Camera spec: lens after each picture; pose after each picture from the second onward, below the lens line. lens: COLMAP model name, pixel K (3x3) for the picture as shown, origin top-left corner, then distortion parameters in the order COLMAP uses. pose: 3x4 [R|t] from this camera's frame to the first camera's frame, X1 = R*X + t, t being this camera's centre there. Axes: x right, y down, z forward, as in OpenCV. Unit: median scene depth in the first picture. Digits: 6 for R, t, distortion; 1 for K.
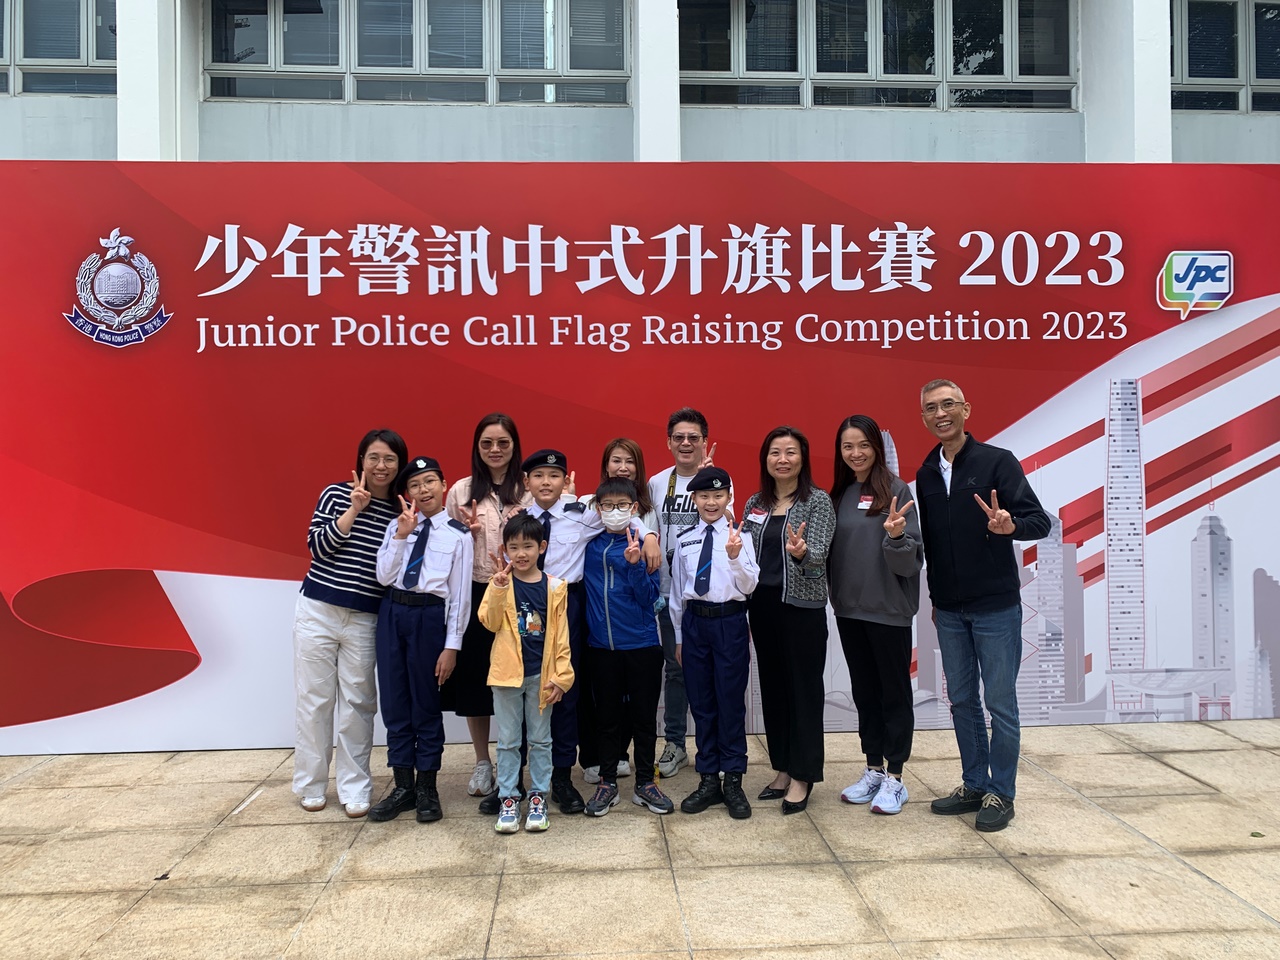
lens RADIAL K [[984.3, 0, 634.9], [0, 984.3, 475.0], [0, 0, 1]] dist [0.019688, 0.005635]
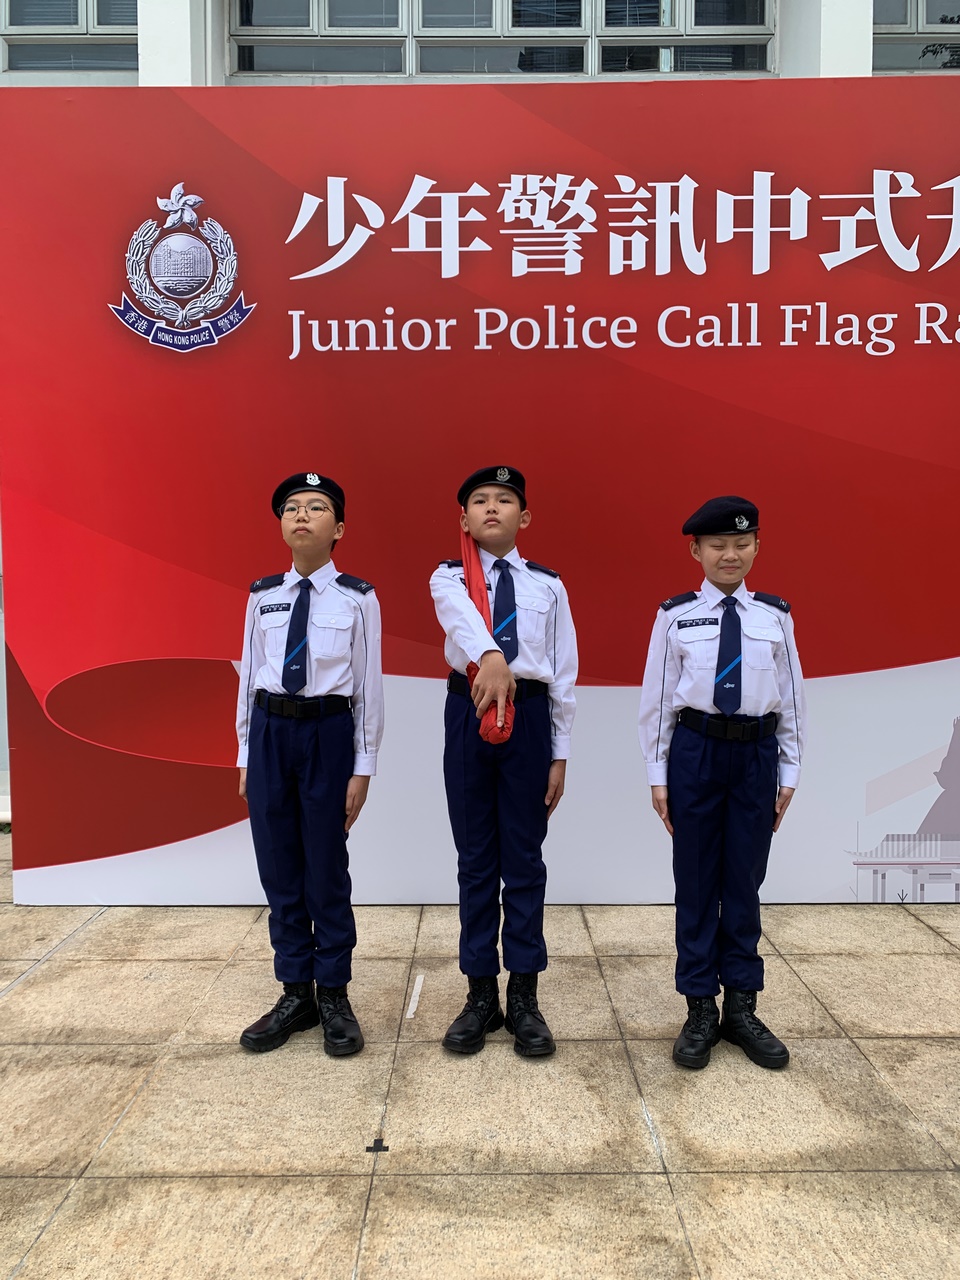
lens RADIAL K [[984.3, 0, 480.8], [0, 984.3, 630.7], [0, 0, 1]] dist [0.019688, 0.005635]
pose [[0.998681, 0.007884, -0.050732, -0.261610], [-0.005981, 0.999277, 0.037550, 0.045145], [0.050991, -0.037197, 0.998006, 0.278903]]
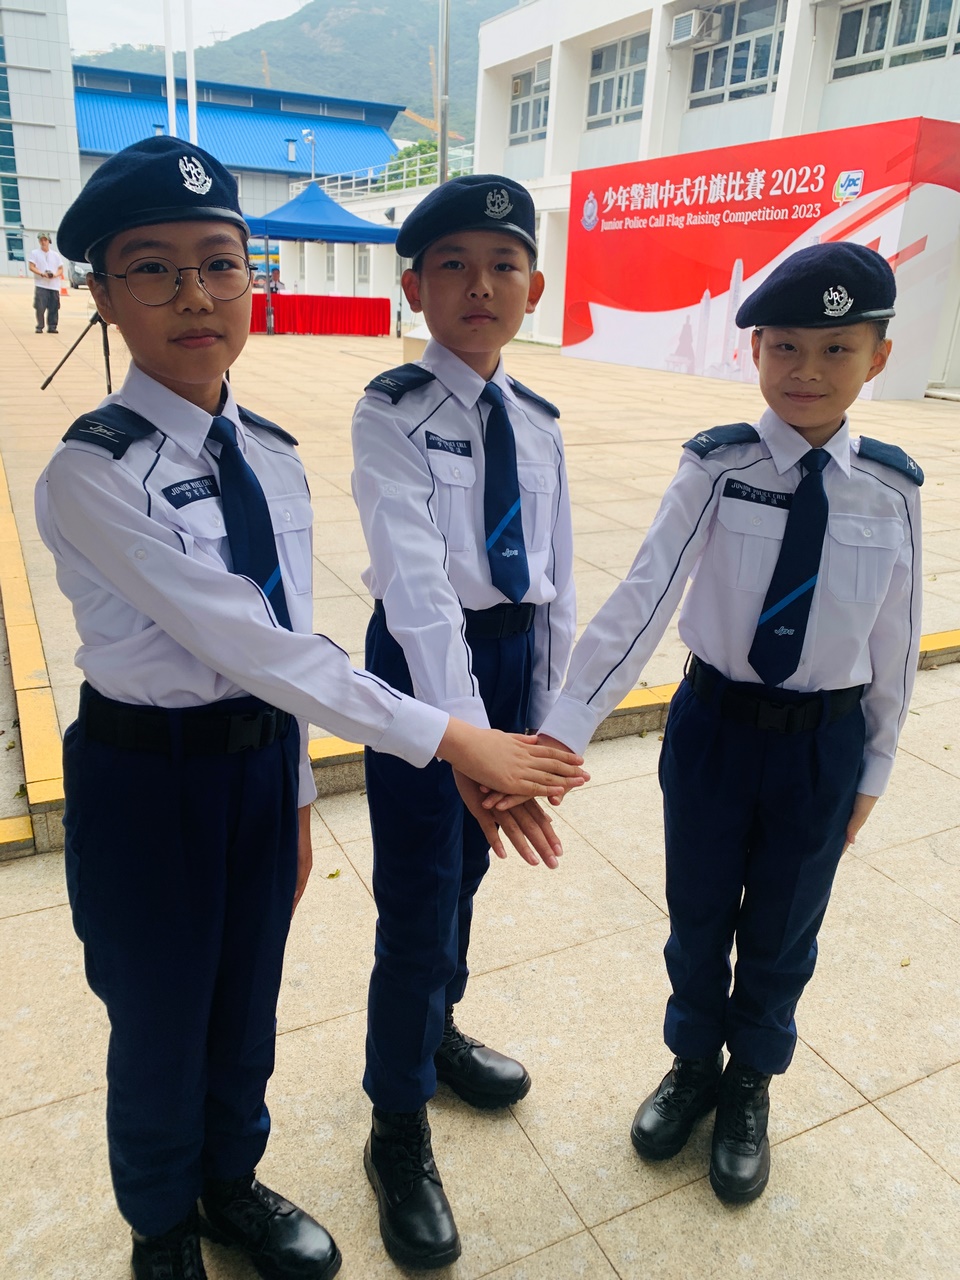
lens RADIAL K [[984.3, 0, 476.4], [0, 984.3, 629.4], [0, 0, 1]] dist [0.019688, 0.005635]
pose [[0.396230, 0.328664, -0.857311, 2.543857], [-0.049056, 0.939980, 0.337684, 0.026973], [0.916840, -0.091745, 0.388571, -0.731472]]
